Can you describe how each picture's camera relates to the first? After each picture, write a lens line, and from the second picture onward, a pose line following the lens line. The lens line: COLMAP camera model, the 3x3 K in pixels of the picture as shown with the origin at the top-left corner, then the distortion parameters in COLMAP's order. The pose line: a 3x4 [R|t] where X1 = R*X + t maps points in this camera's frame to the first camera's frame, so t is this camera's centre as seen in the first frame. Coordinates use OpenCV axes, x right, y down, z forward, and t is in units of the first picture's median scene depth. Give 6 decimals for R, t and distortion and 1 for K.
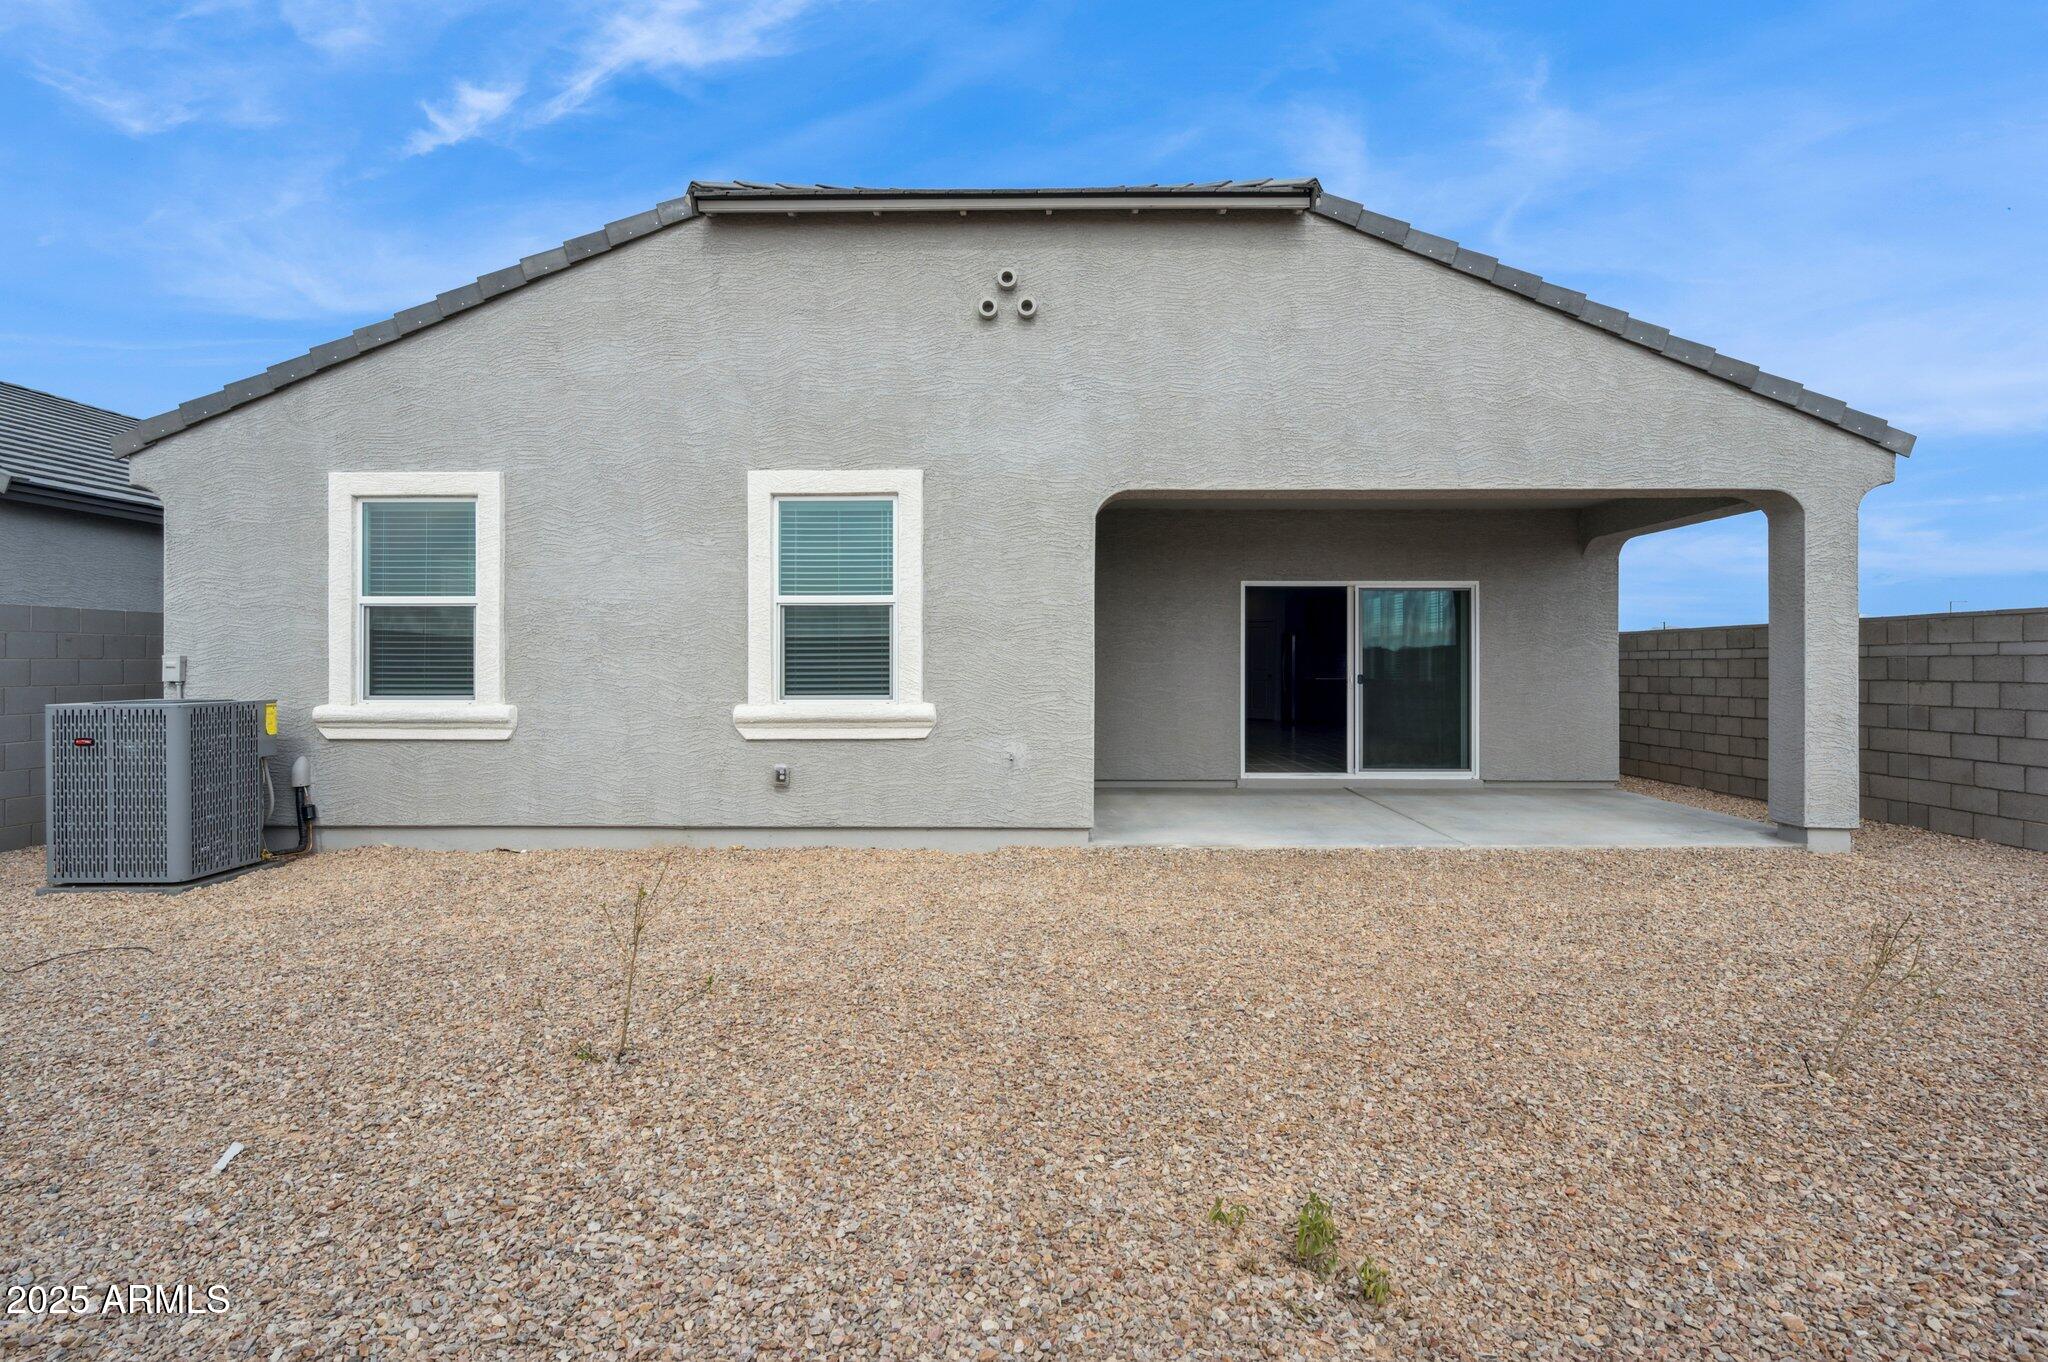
lens RADIAL K [[1022.3, 0, 1025.0], [0, 1022.3, 671.9], [0, 0, 1]] dist [-0.009123, -0.000017]
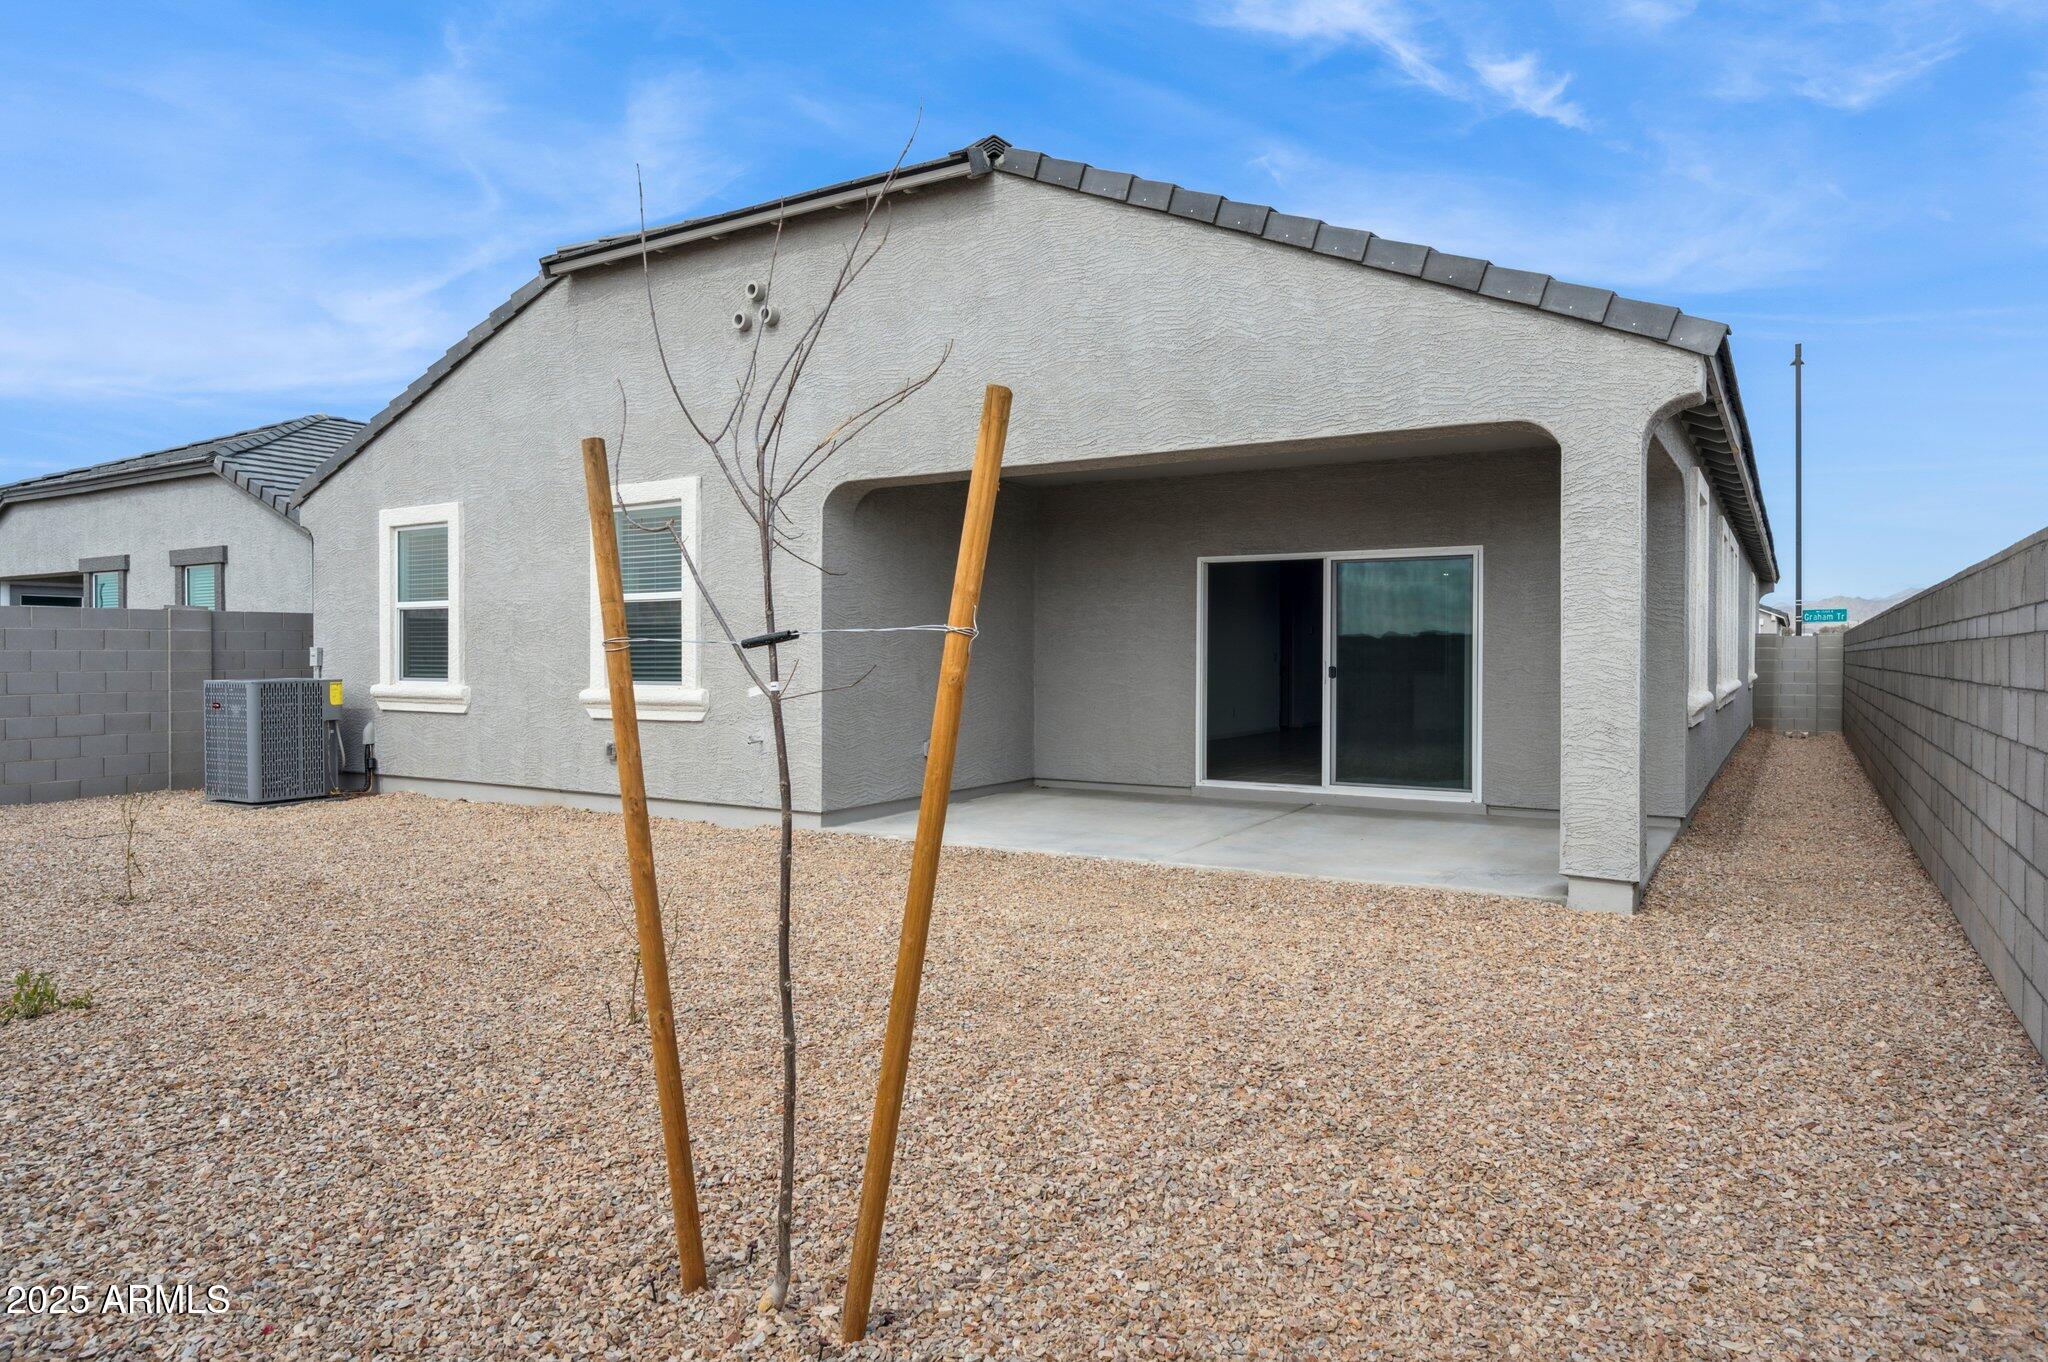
lens RADIAL K [[1251.2, 0, 1022.6], [0, 1251.2, 680.7], [0, 0, 1]] dist [-0.009940, -0.000615]
pose [[0.859602, 0.010770, -0.510850, 0.883985], [-0.003681, 0.999882, 0.014887, 0.000154], [0.510951, -0.010917, 0.859541, 0.020764]]
